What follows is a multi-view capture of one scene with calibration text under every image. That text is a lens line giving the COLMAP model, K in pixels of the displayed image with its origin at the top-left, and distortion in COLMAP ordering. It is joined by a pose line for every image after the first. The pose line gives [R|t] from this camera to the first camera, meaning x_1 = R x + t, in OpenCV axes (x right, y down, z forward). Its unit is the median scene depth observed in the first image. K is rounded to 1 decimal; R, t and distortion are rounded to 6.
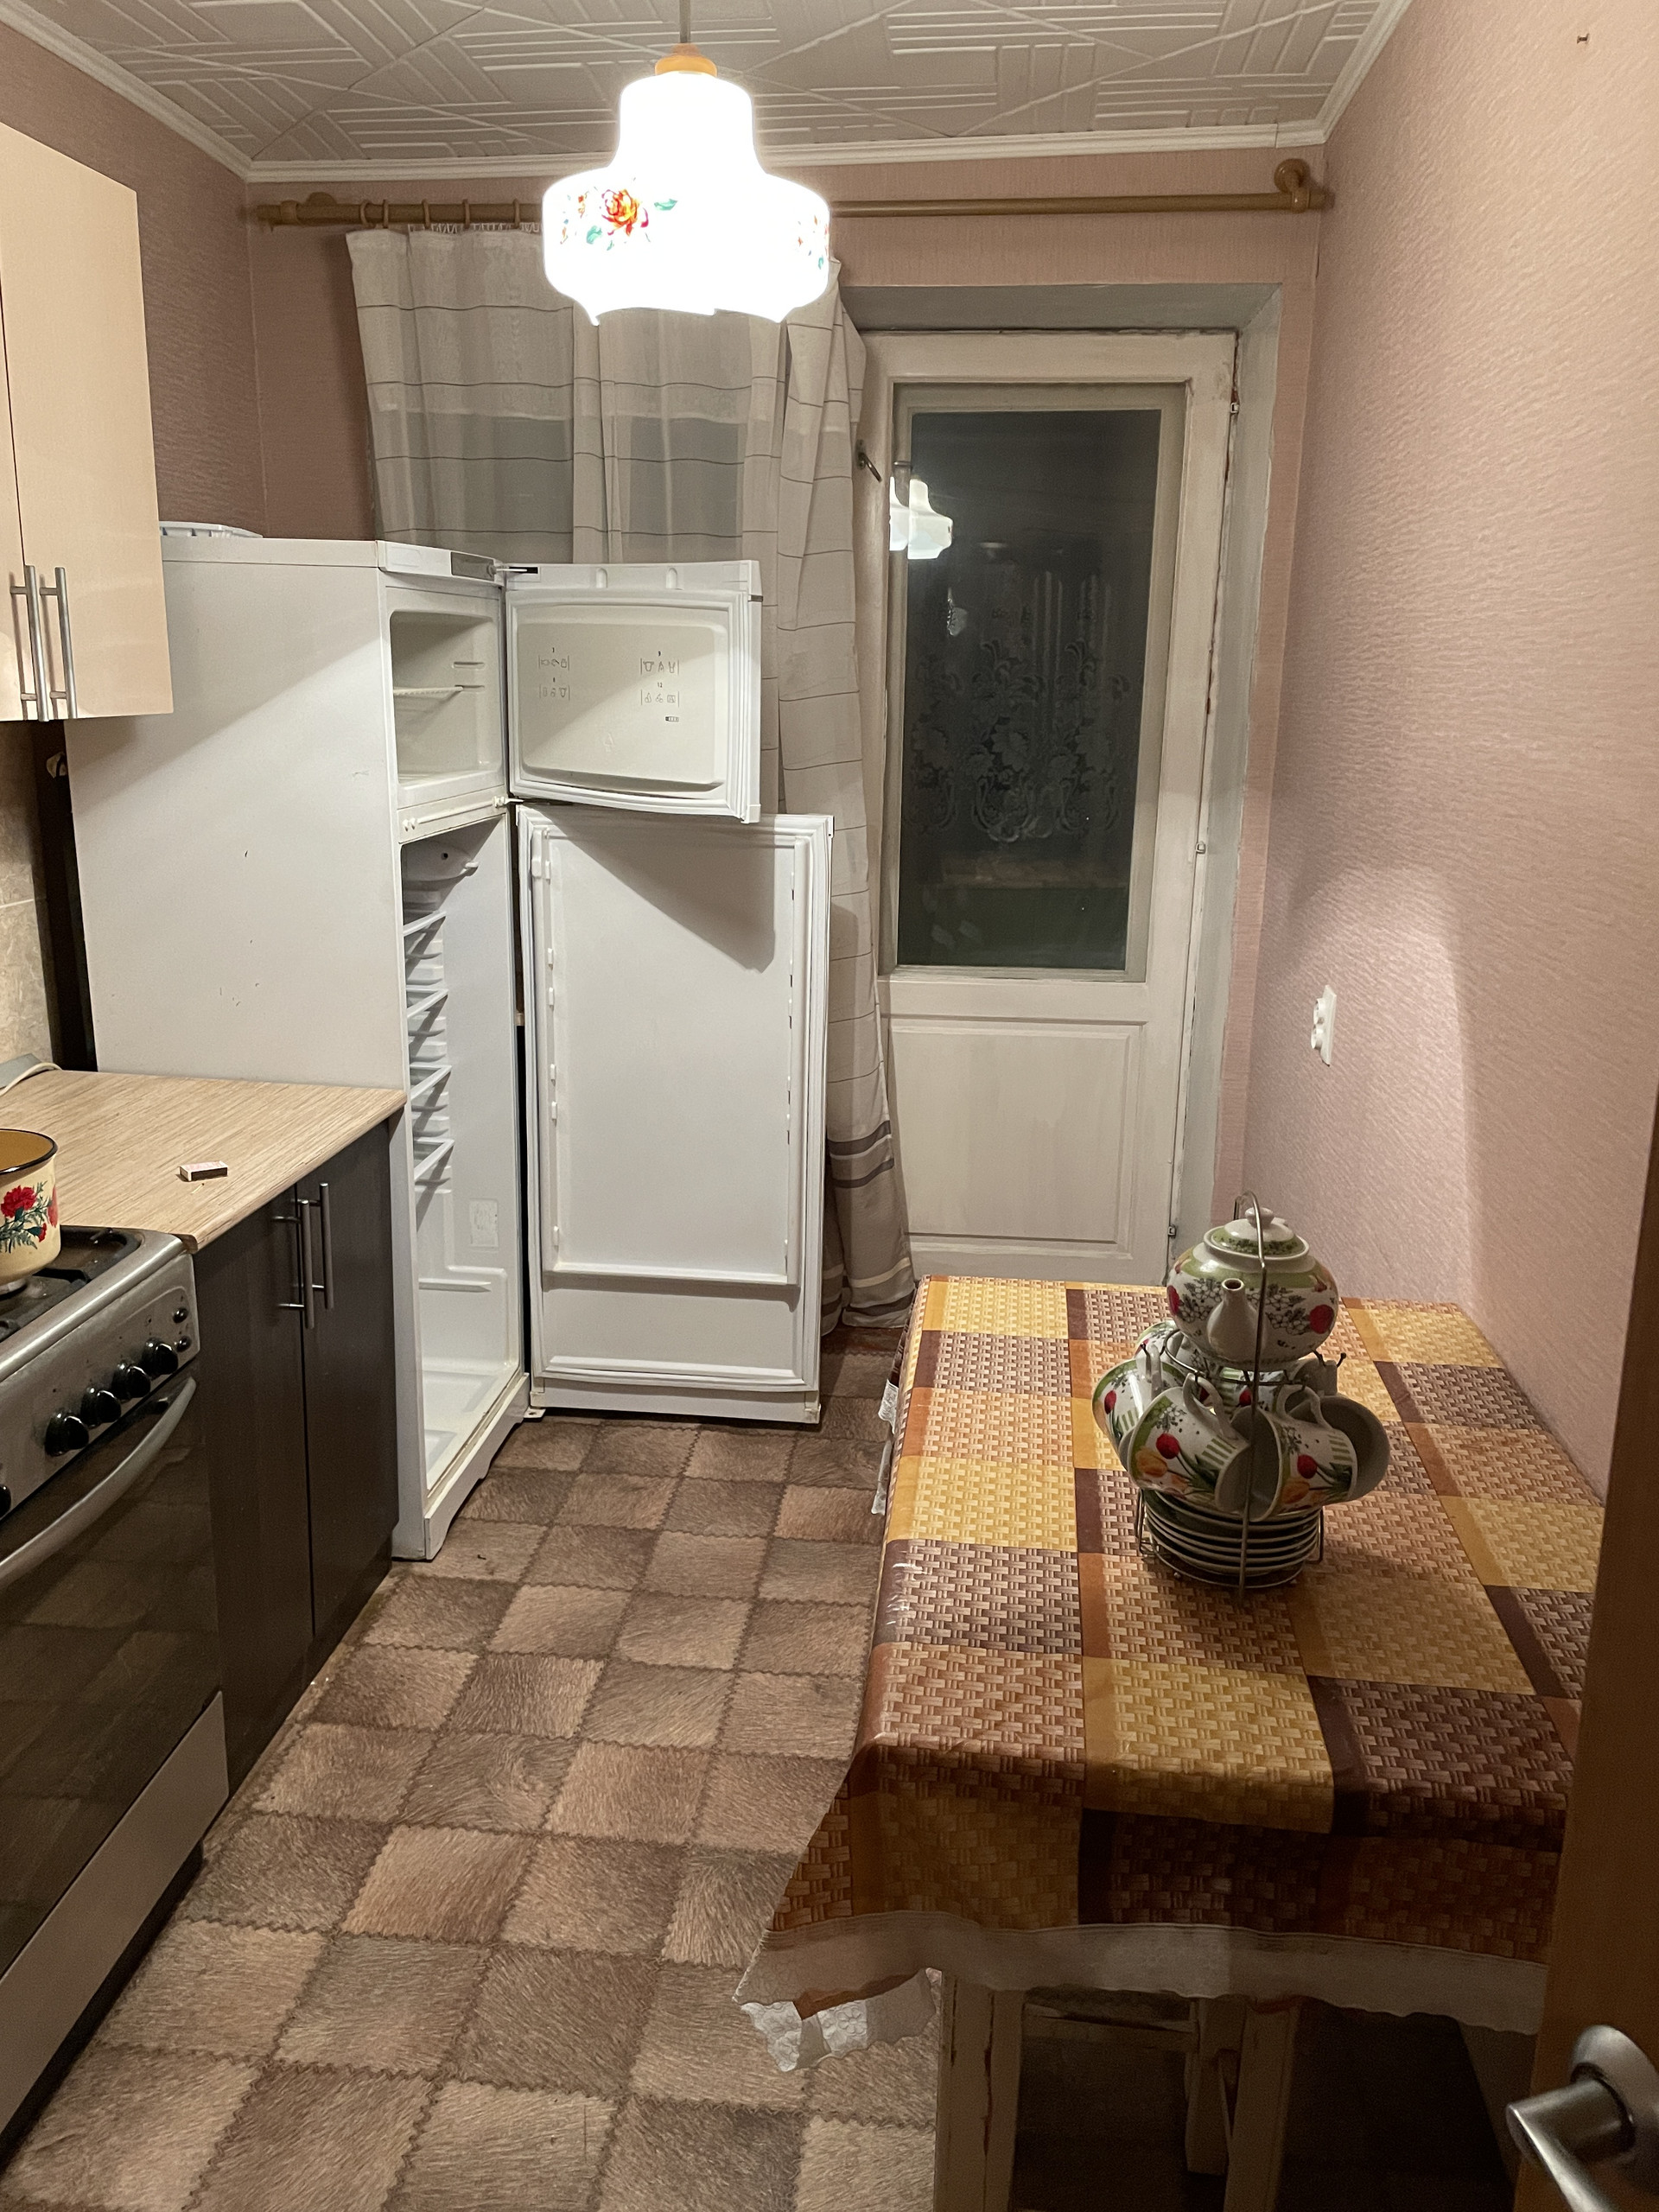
lens RADIAL K [[1663.2, 0, 824.8], [0, 1663.2, 1105.4], [0, 0, 1]] dist [0.013937, -0.014708]
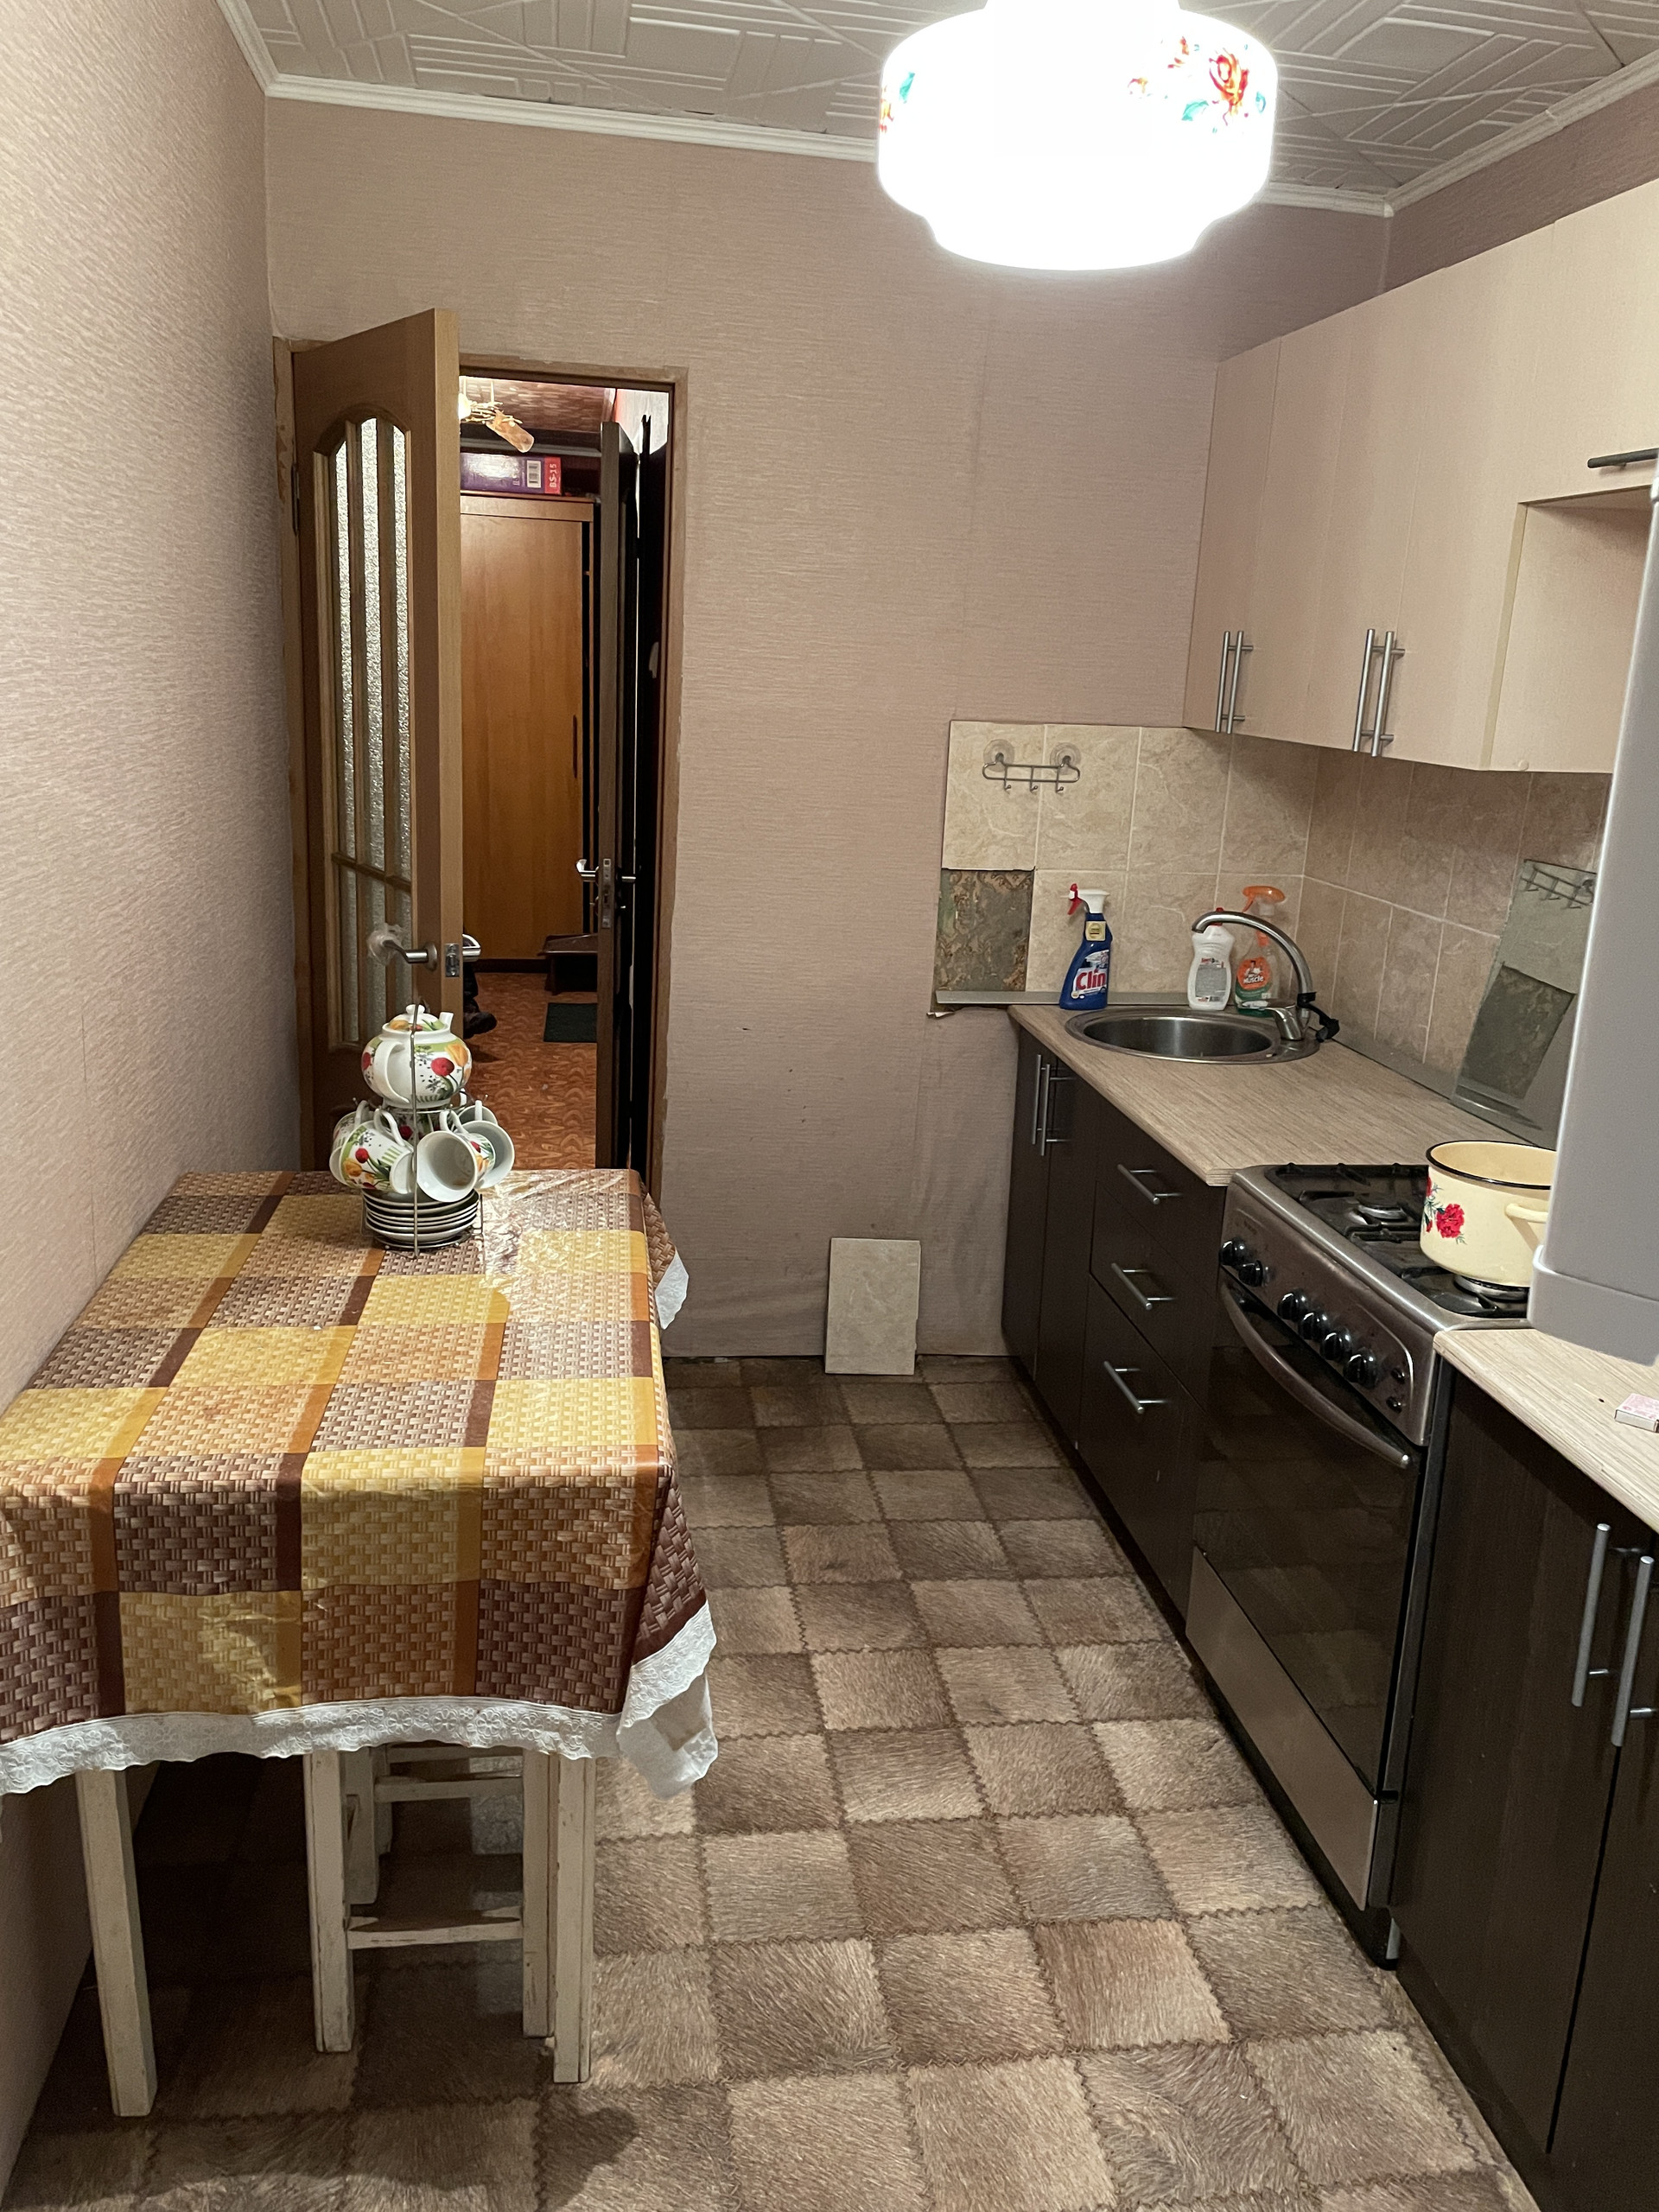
lens RADIAL K [[1663.2, 0, 834.4], [0, 1663.2, 1102.2], [0, 0, 1]] dist [0.013937, -0.014708]
pose [[-0.966518, 0.003436, -0.256576, 0.196873], [-0.123394, 0.870483, 0.476481, -0.455149], [0.224982, 0.492187, -0.840913, 1.705480]]
